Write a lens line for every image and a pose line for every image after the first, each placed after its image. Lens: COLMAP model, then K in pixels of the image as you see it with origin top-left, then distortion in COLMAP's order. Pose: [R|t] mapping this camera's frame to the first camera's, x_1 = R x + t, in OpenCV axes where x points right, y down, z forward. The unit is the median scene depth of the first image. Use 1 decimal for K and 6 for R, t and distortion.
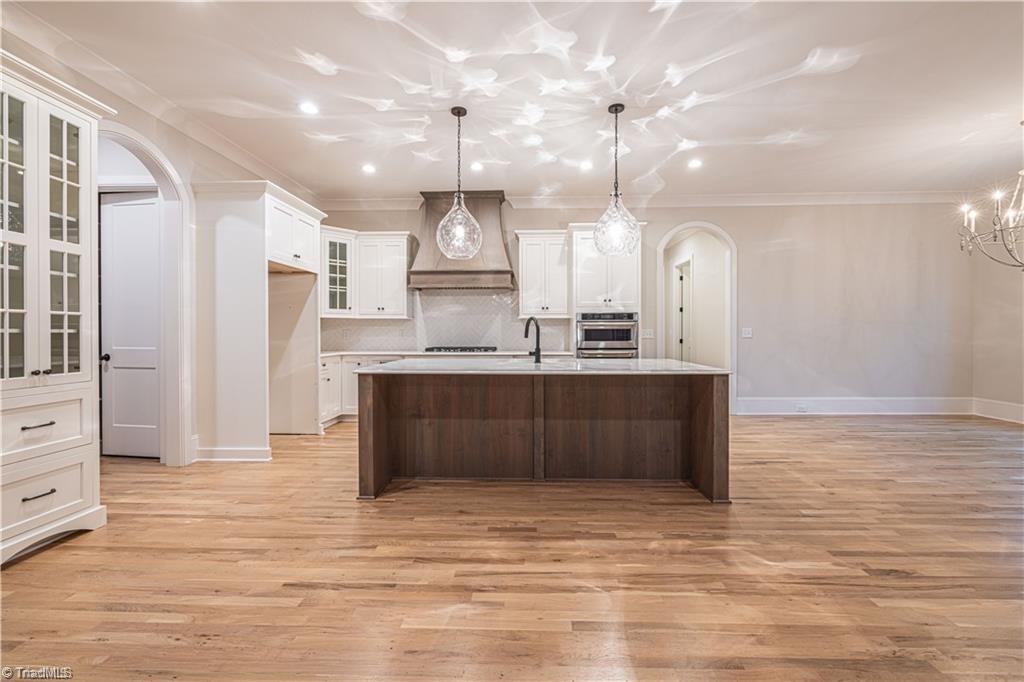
lens RADIAL K [[423.0, 0, 510.1], [0, 423.0, 324.4], [0, 0, 1]] dist [-0.004803, -0.000450]
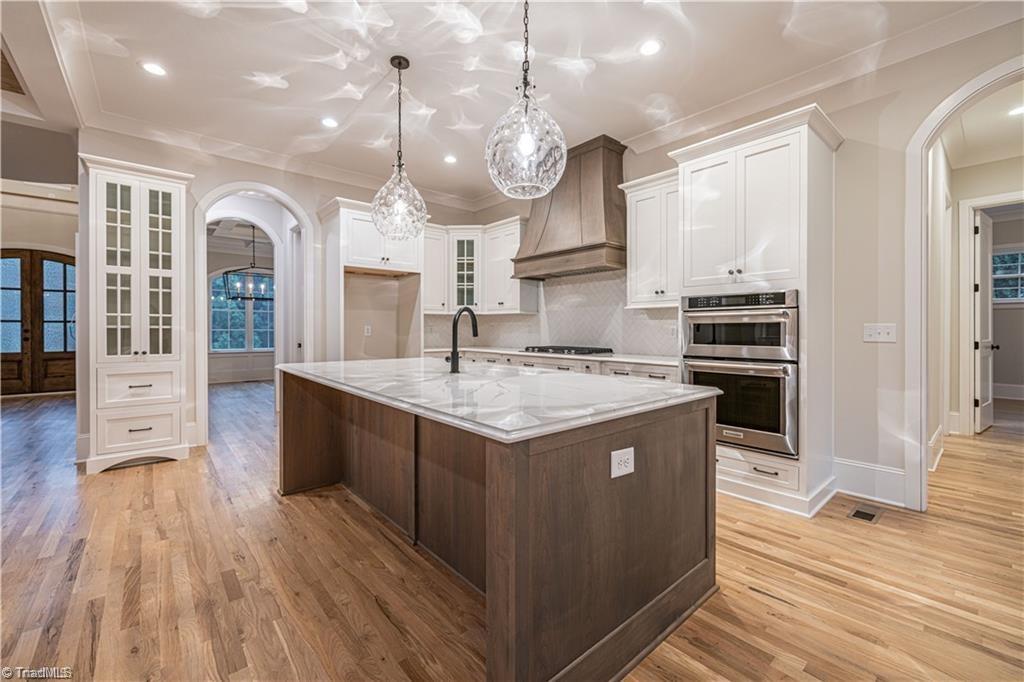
lens RADIAL K [[423.0, 0, 510.1], [0, 423.0, 324.4], [0, 0, 1]] dist [-0.004803, -0.000450]
pose [[0.678227, -0.004647, -0.734838, 0.639561], [0.011153, 0.999930, 0.003970, 0.009852], [0.734768, -0.010888, 0.678231, 0.598870]]
